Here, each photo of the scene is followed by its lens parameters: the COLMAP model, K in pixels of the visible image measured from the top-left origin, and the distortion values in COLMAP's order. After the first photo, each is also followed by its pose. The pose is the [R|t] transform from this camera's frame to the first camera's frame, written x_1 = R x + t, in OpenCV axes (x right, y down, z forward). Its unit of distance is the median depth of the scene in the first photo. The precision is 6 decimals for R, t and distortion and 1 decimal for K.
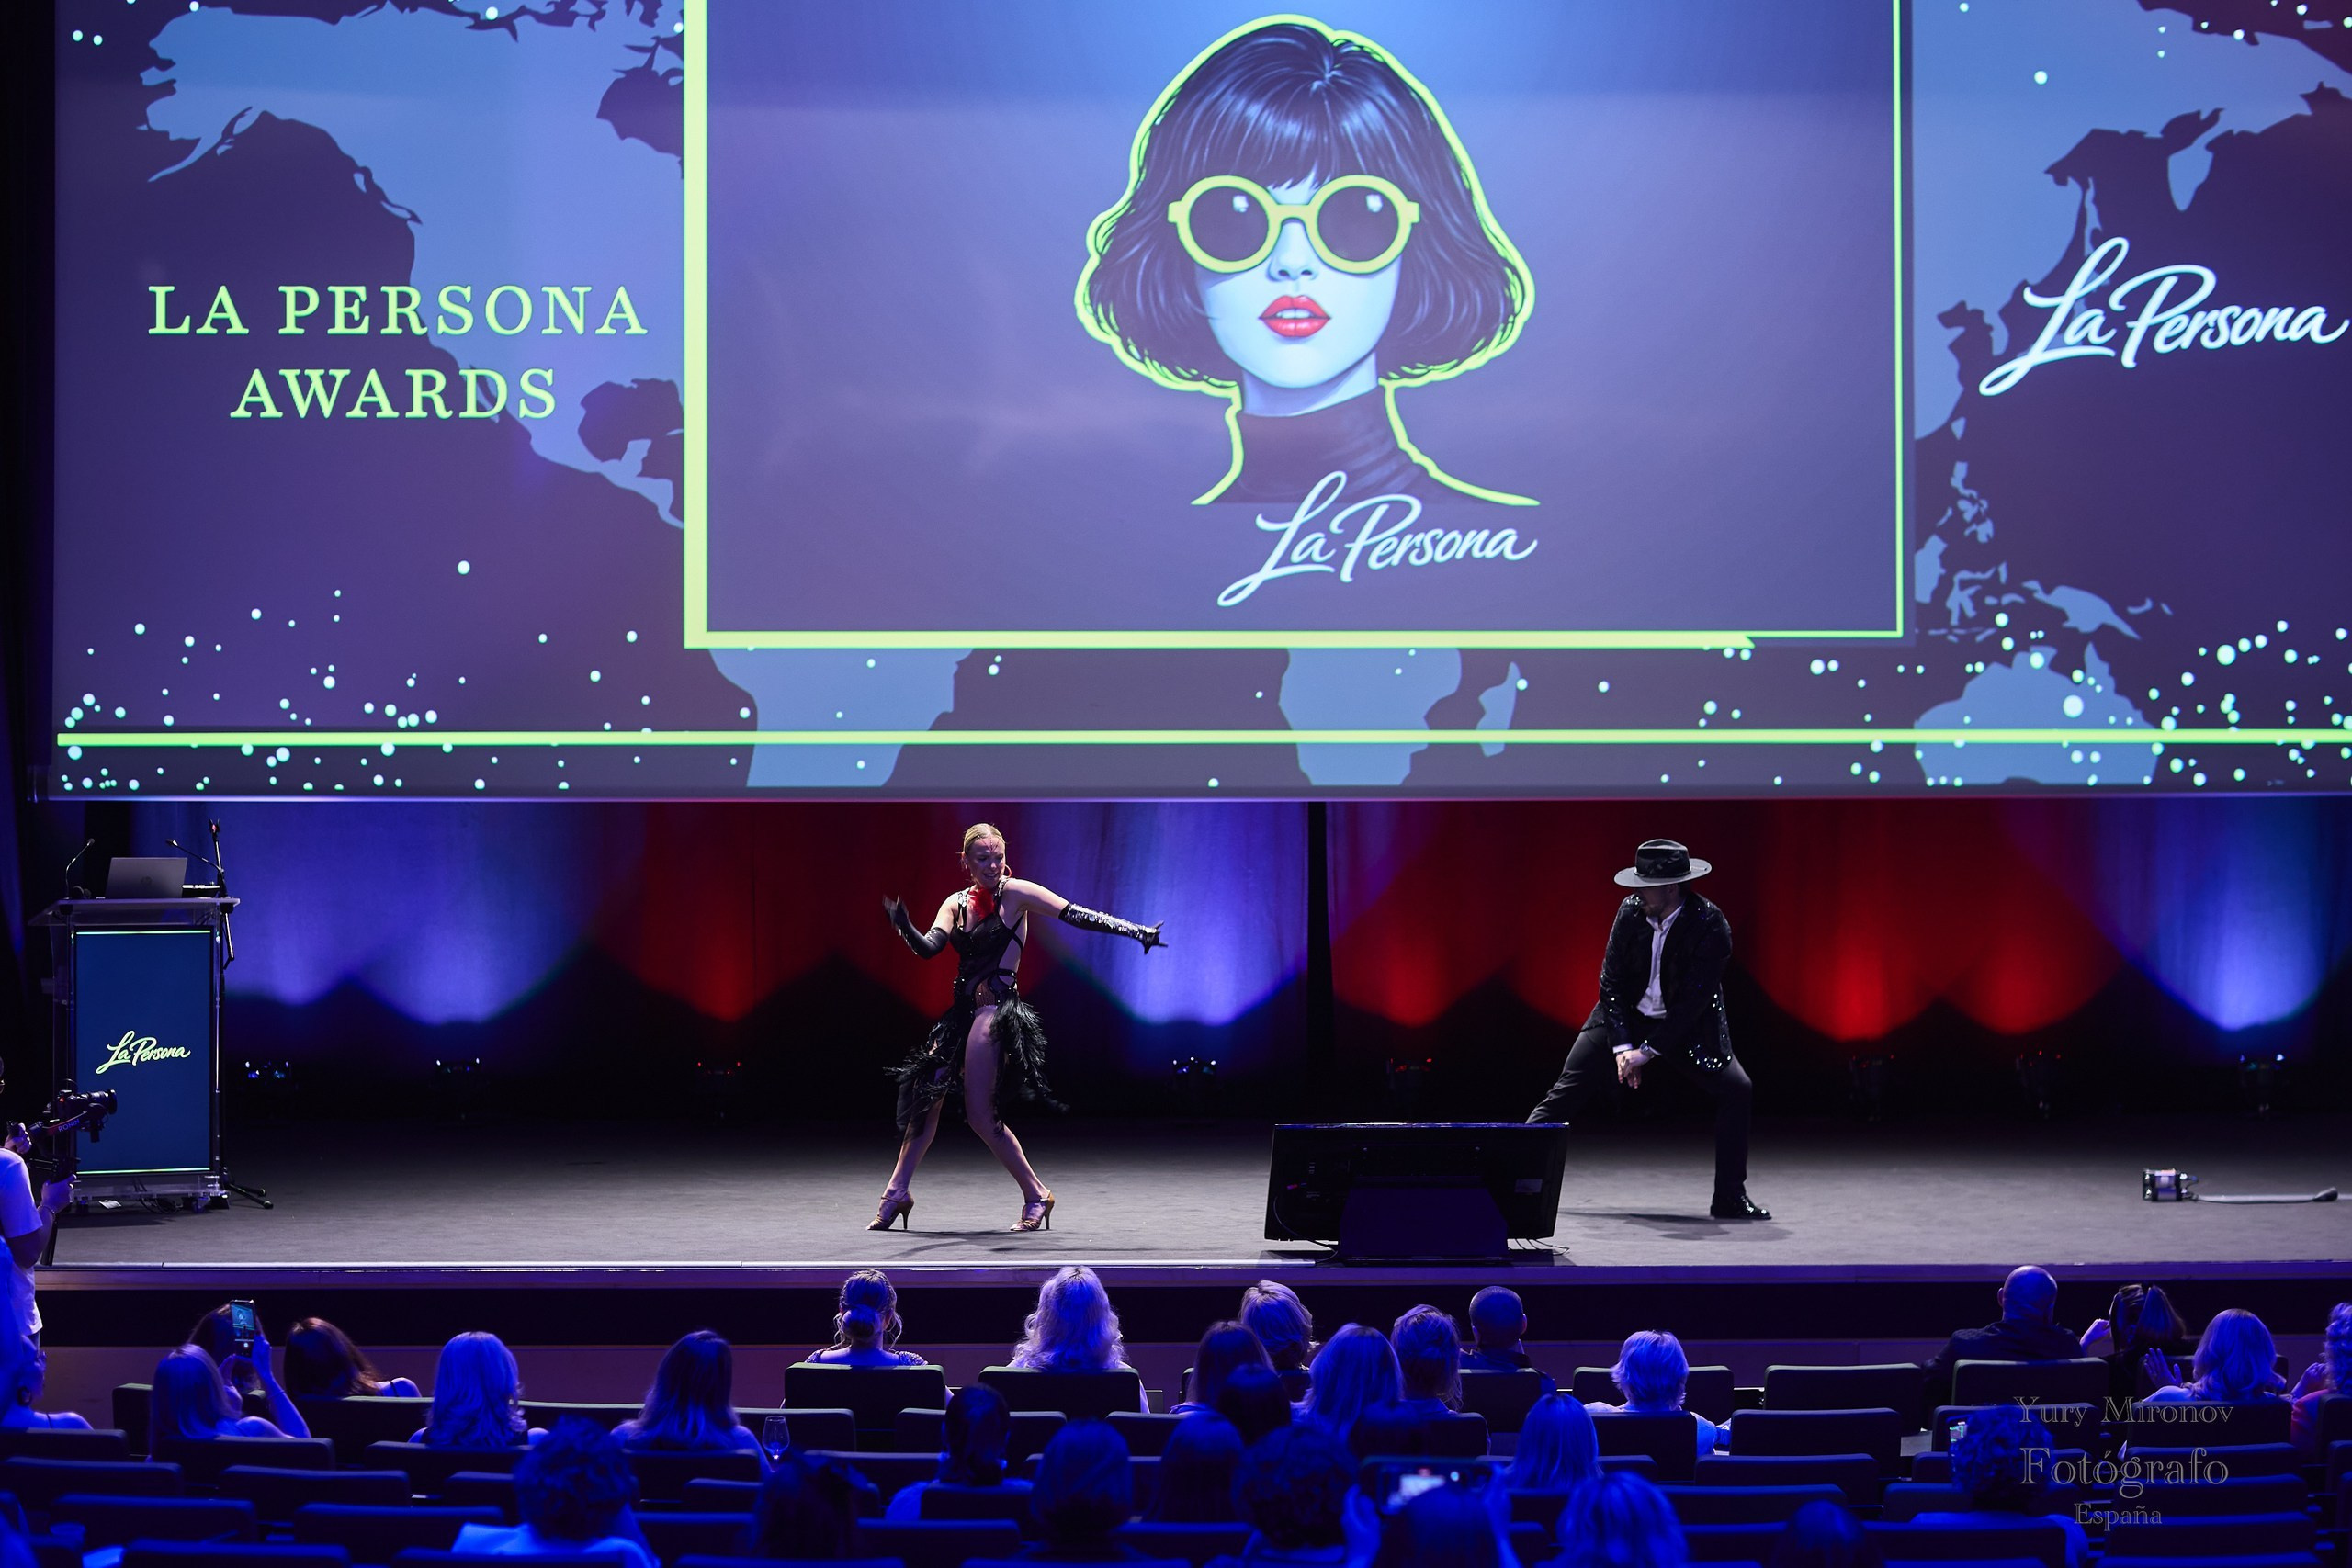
lens RADIAL K [[5467.1, 0, 1181.0], [0, 5467.1, 755.8], [0, 0, 1]] dist [-0.077870, -0.460827]
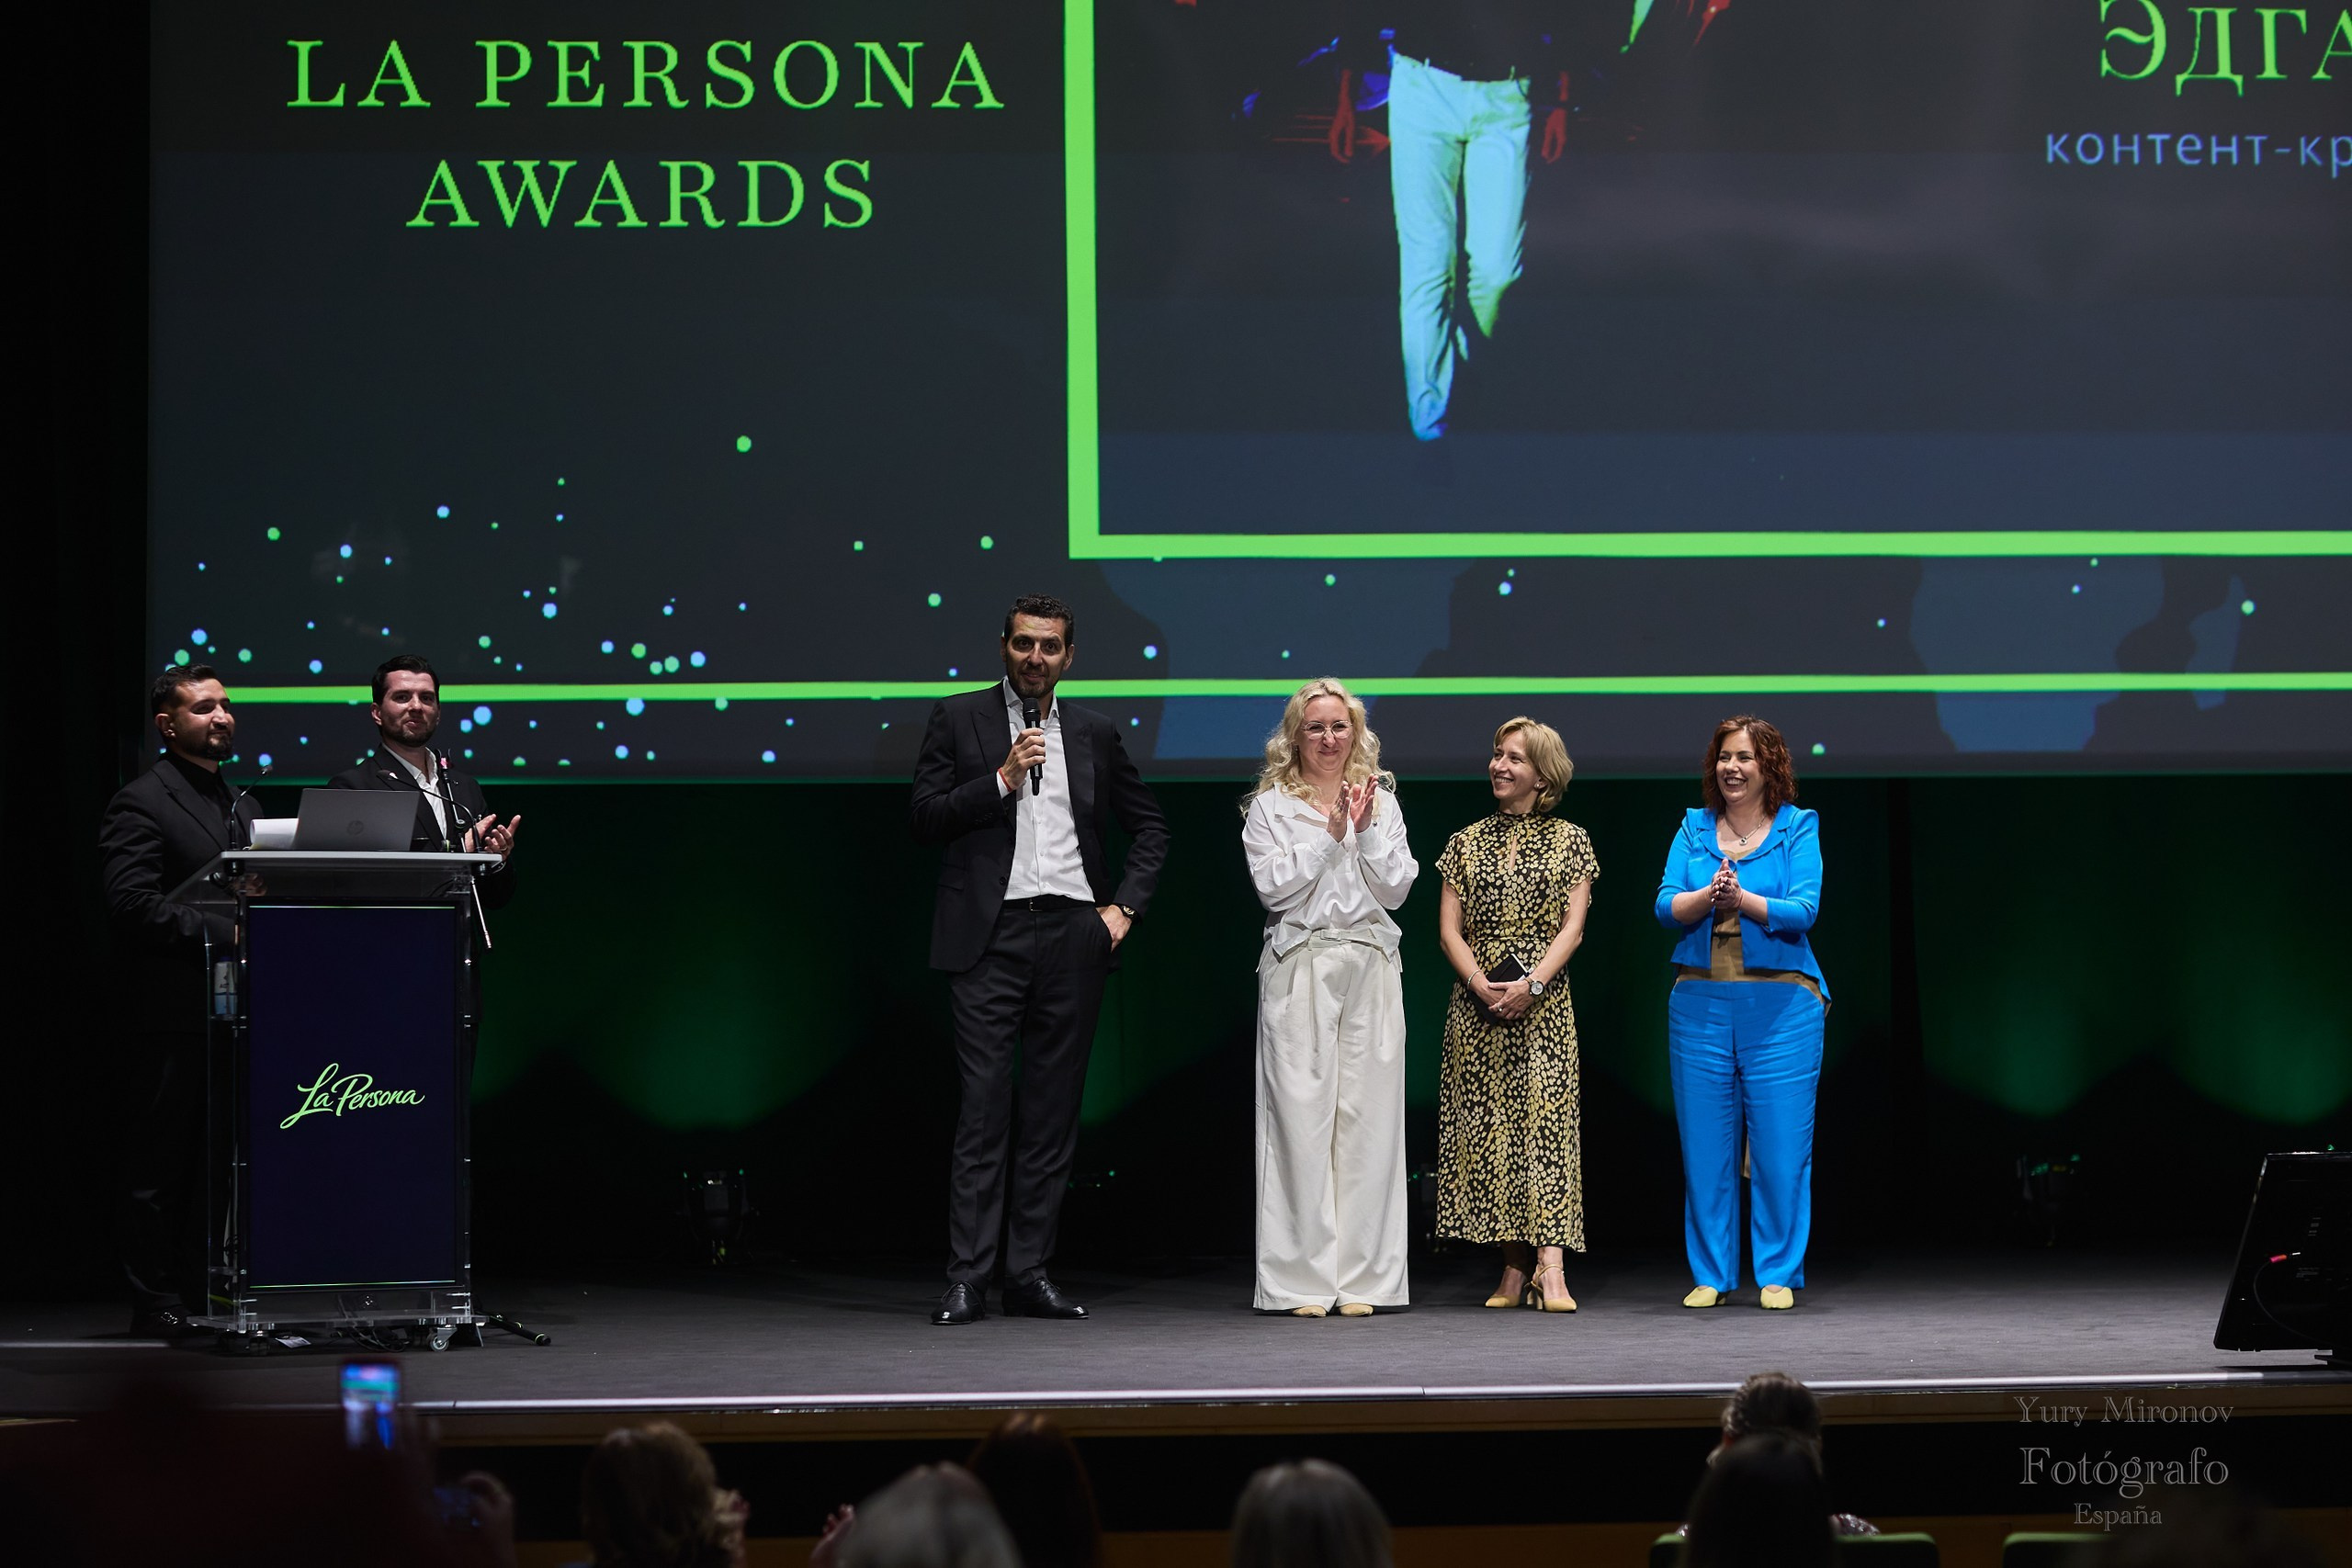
lens RADIAL K [[5462.6, 0, 1176.0], [0, 5462.6, 784.0], [0, 0, 1]] dist [-0.062800, -0.663735]
pose [[0.999588, -0.009154, 0.027207, -0.095135], [0.010512, 0.998683, -0.050209, 0.043501], [-0.026712, 0.050474, 0.998368, 0.308006]]
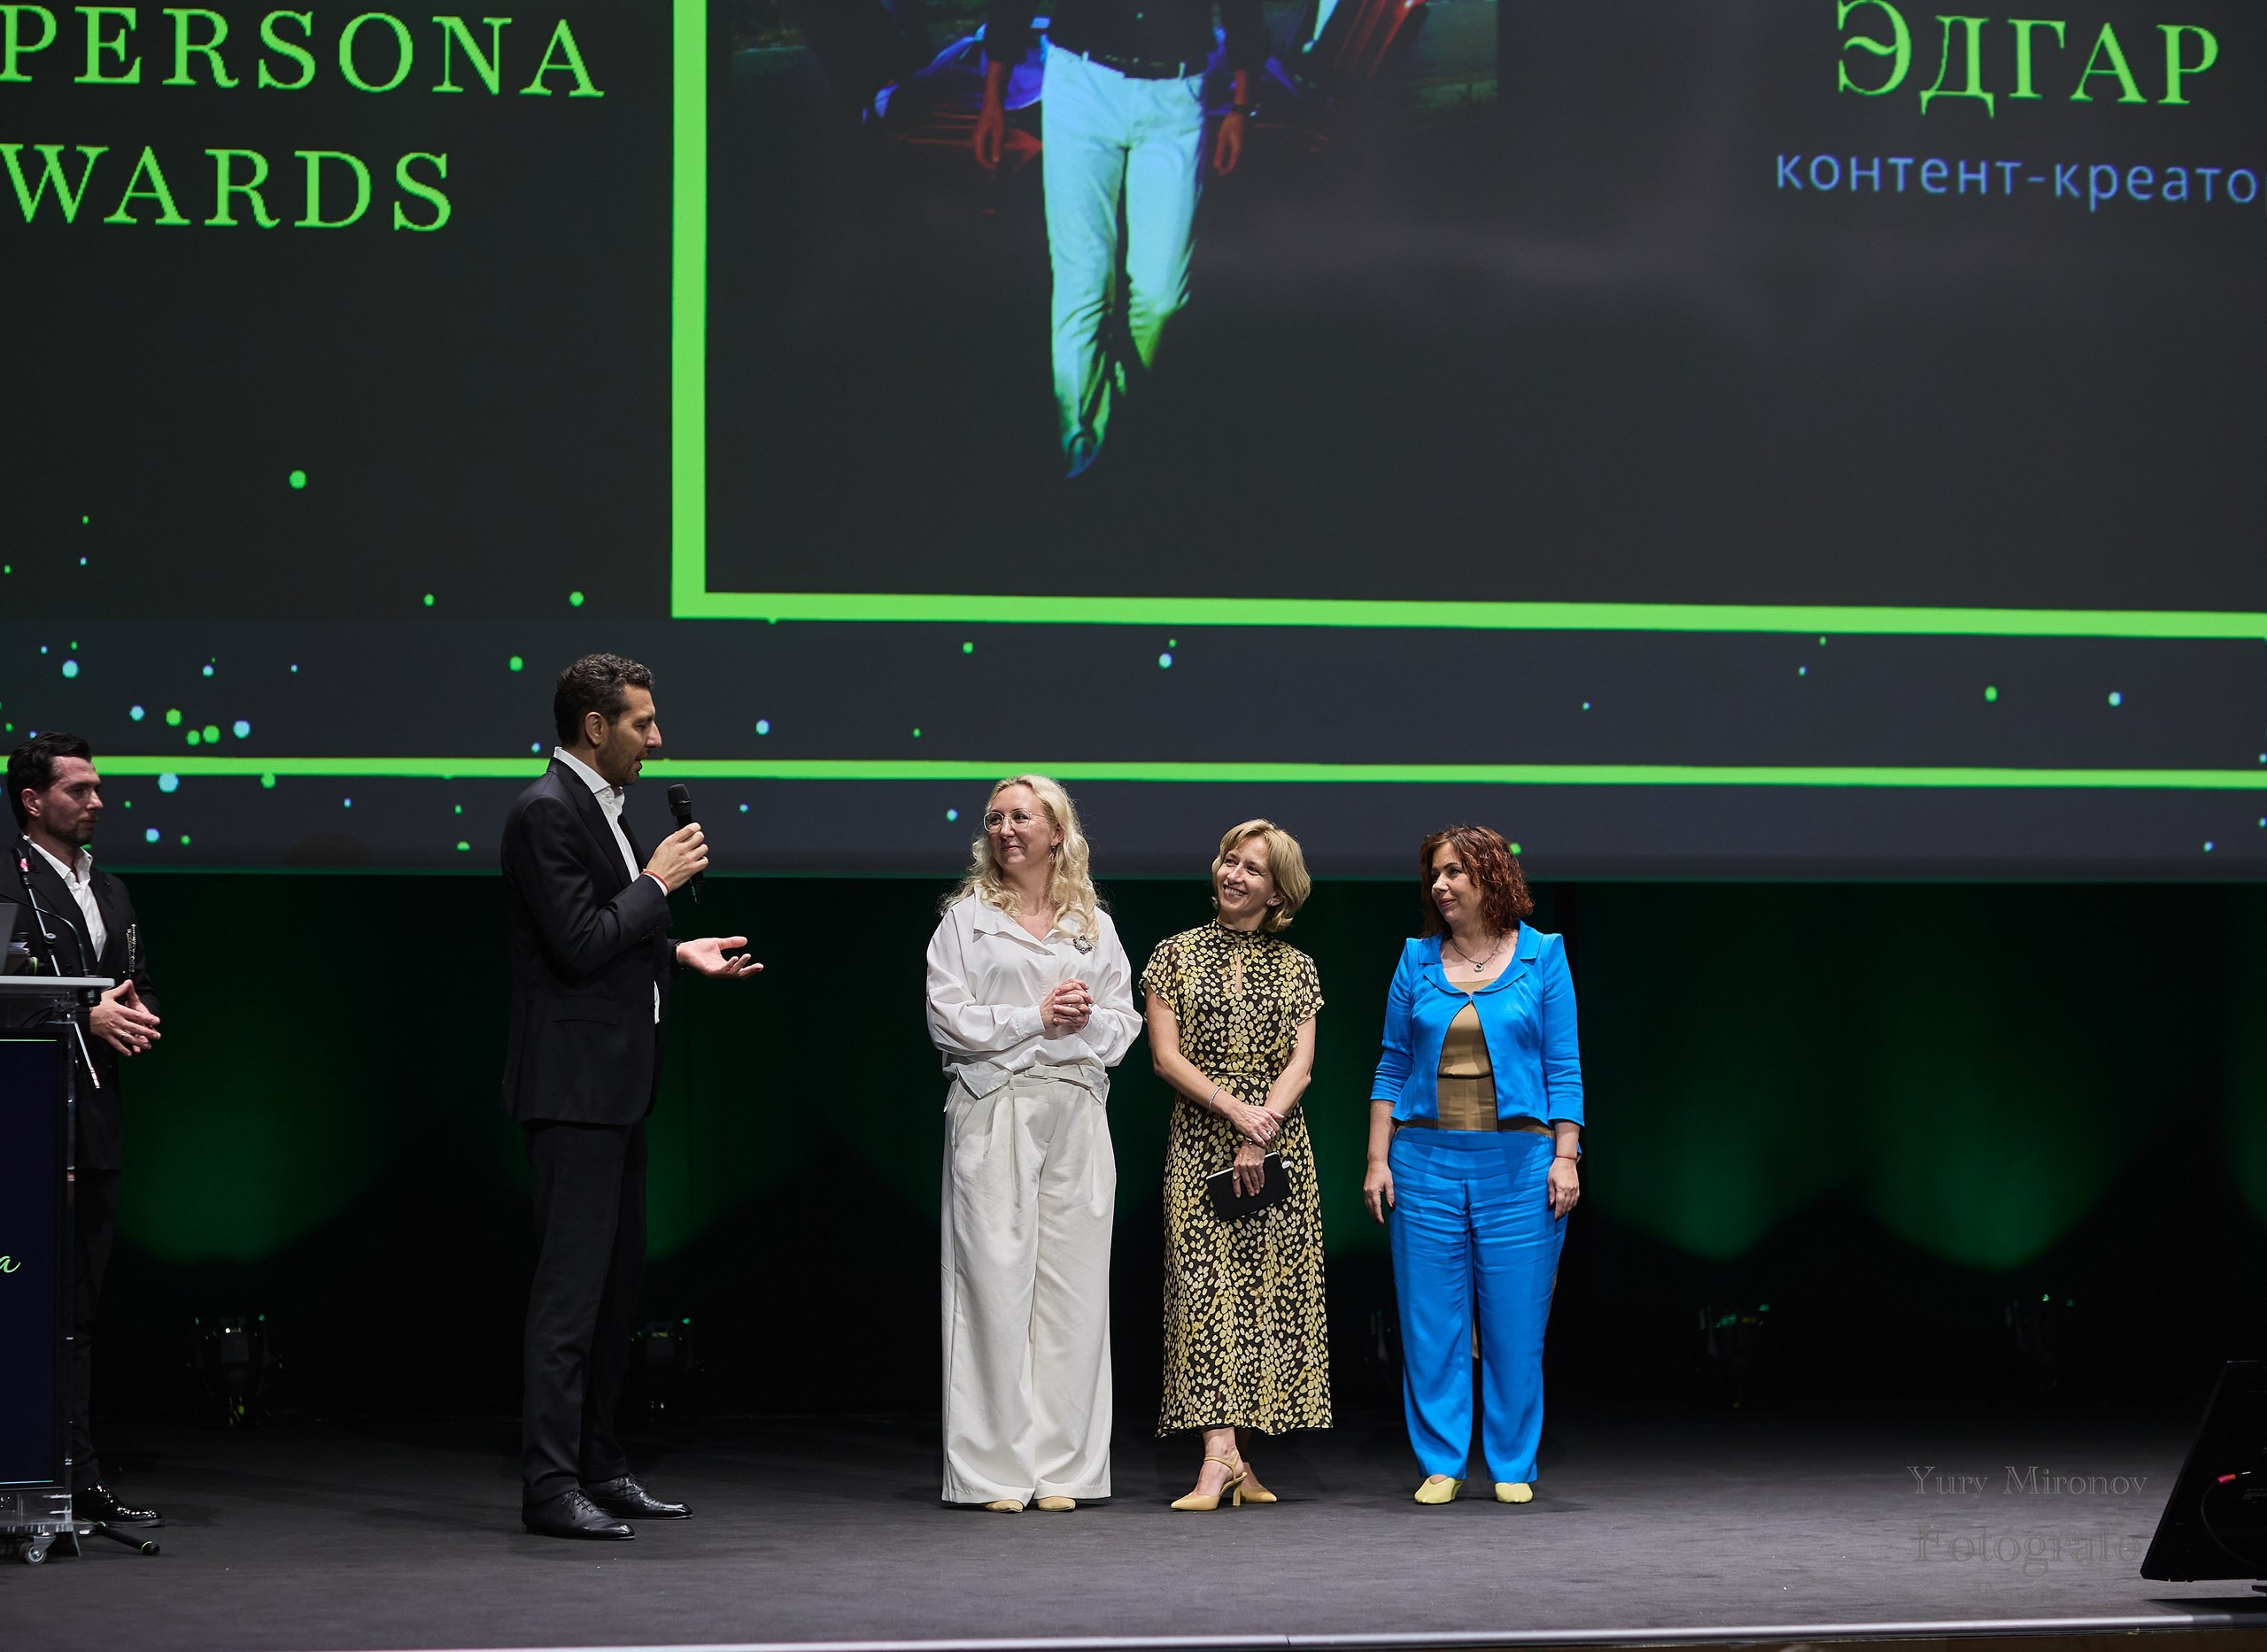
lens RADIAL K [[5980.4, 0, 971.8], [0, 5980.4, 832.1], [0, 0, 1]] dist [-0.060568, -0.744385]
pose [[0.991829, 0.004061, 0.127510, -0.140385], [0.001462, 0.999065, -0.043197, 0.031985], [-0.127567, 0.043031, 0.990896, 0.343521]]
